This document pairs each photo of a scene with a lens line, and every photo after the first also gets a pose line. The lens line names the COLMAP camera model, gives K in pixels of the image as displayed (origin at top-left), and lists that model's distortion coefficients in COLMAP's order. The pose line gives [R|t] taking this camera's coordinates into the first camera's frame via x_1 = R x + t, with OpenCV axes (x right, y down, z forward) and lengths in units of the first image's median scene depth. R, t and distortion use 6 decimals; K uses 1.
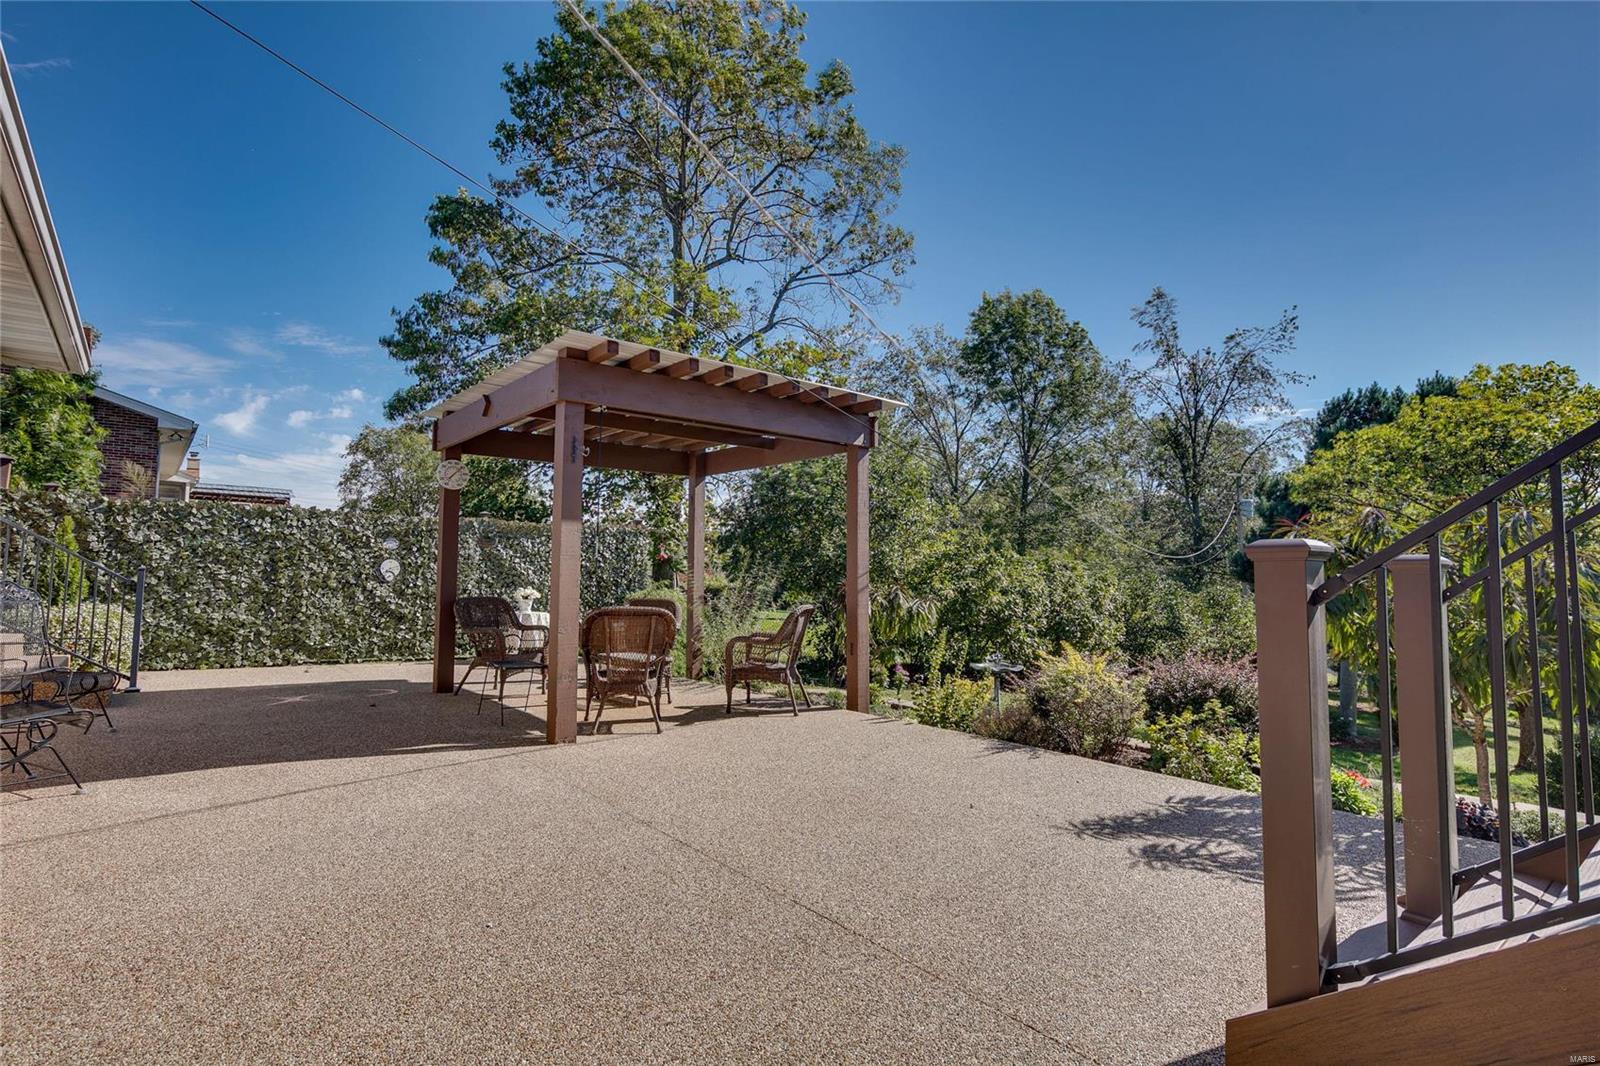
lens RADIAL K [[802.8, 0, 803.6], [0, 802.8, 556.9], [0, 0, 1]] dist [0.005766, 0.000201]
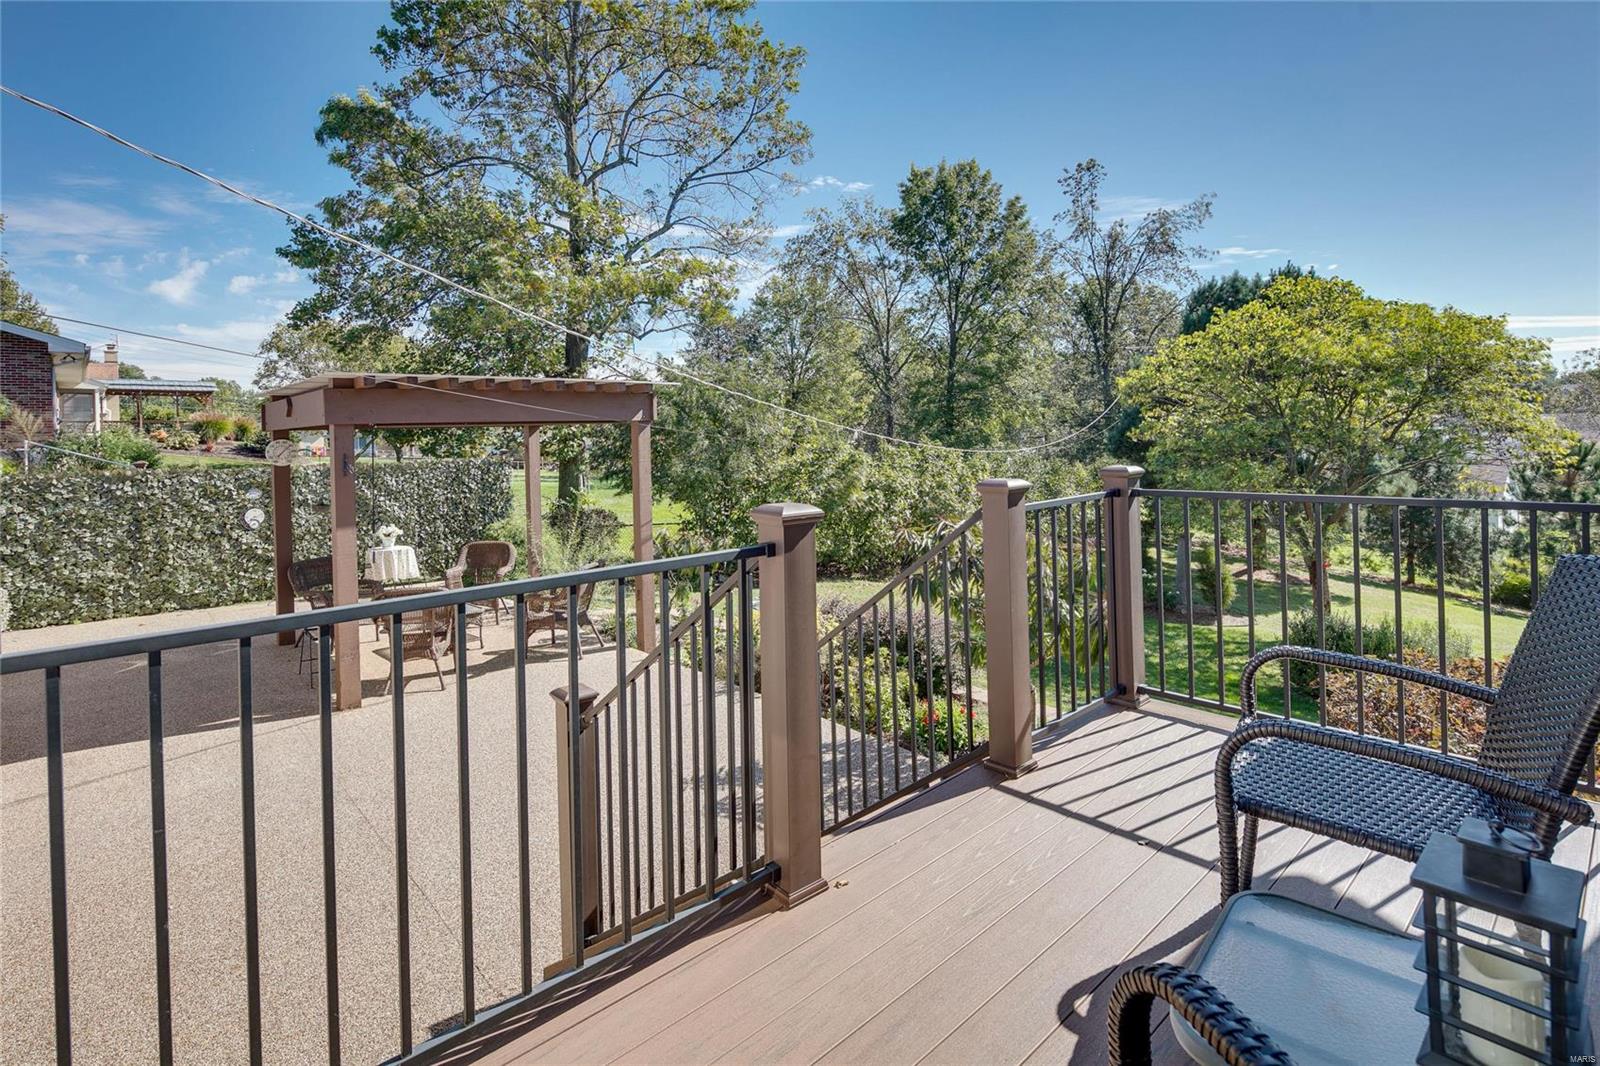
lens RADIAL K [[792.3, 0, 809.4], [0, 792.3, 475.5], [0, 0, 1]] dist [0.001088, -0.001247]
pose [[0.998286, -0.031721, 0.049188, 0.087120], [0.027744, 0.996447, 0.079519, -0.048821], [-0.051535, -0.078018, 0.995619, -0.051311]]
